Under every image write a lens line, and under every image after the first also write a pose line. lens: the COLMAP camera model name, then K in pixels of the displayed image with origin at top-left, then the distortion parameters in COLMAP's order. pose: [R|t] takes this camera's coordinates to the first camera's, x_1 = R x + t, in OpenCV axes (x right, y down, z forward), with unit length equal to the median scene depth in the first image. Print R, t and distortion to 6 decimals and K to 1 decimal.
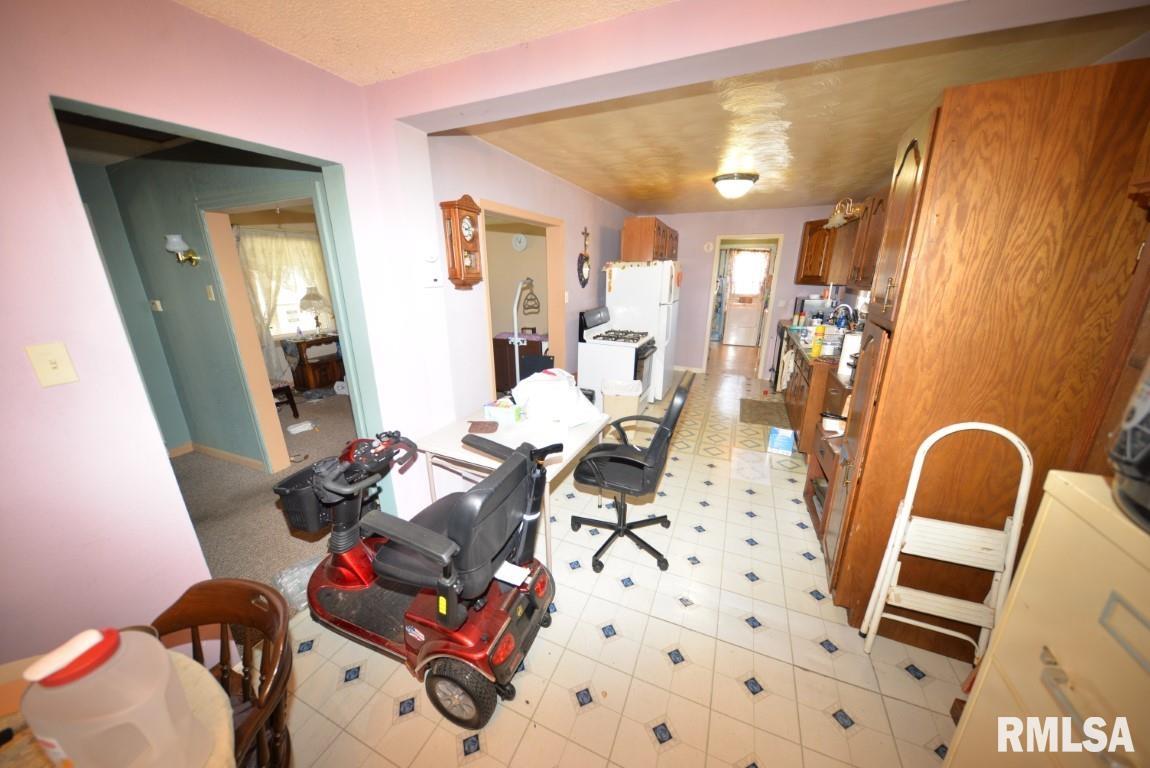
lens RADIAL K [[377.2, 0, 574.6], [0, 377.2, 383.4], [0, 0, 1]] dist [-0.005892, -0.002329]
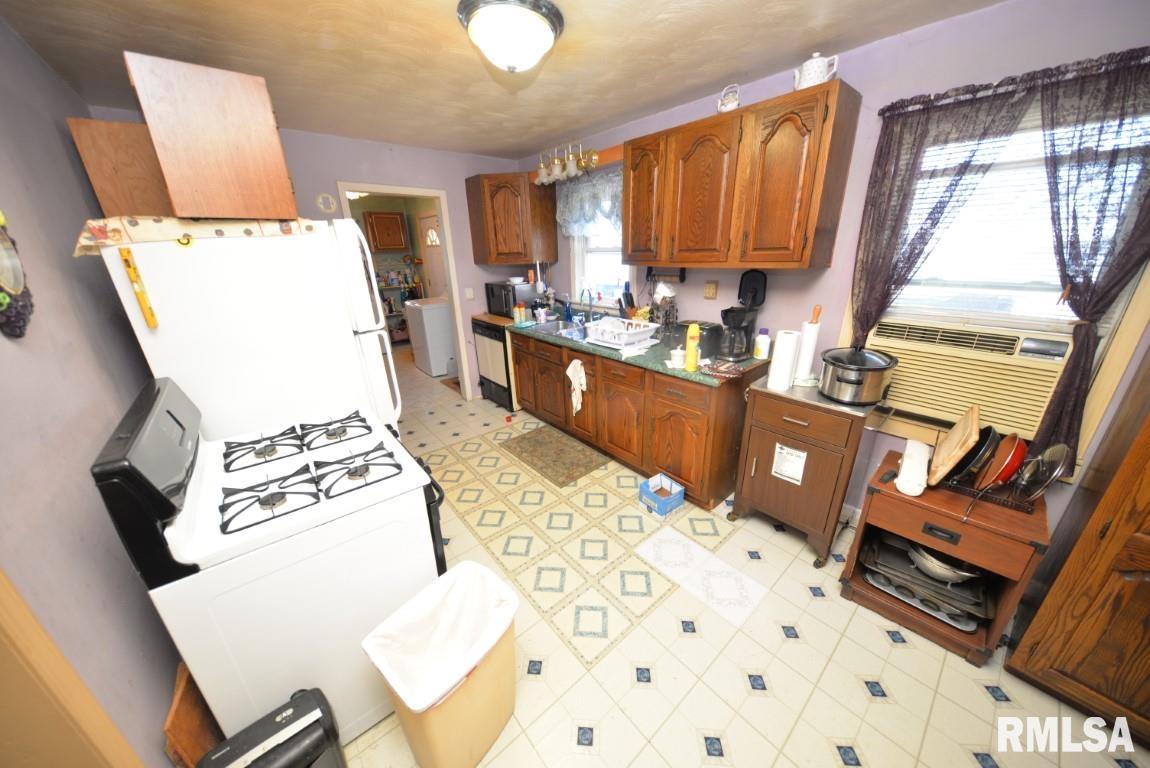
lens RADIAL K [[377.2, 0, 570.6], [0, 377.2, 379.0], [0, 0, 1]] dist [-0.005892, -0.002329]
pose [[0.442164, -0.309856, 0.841713, -0.021644], [0.272291, 0.940517, 0.203190, -0.185967], [-0.854604, 0.139348, 0.500234, 0.622149]]
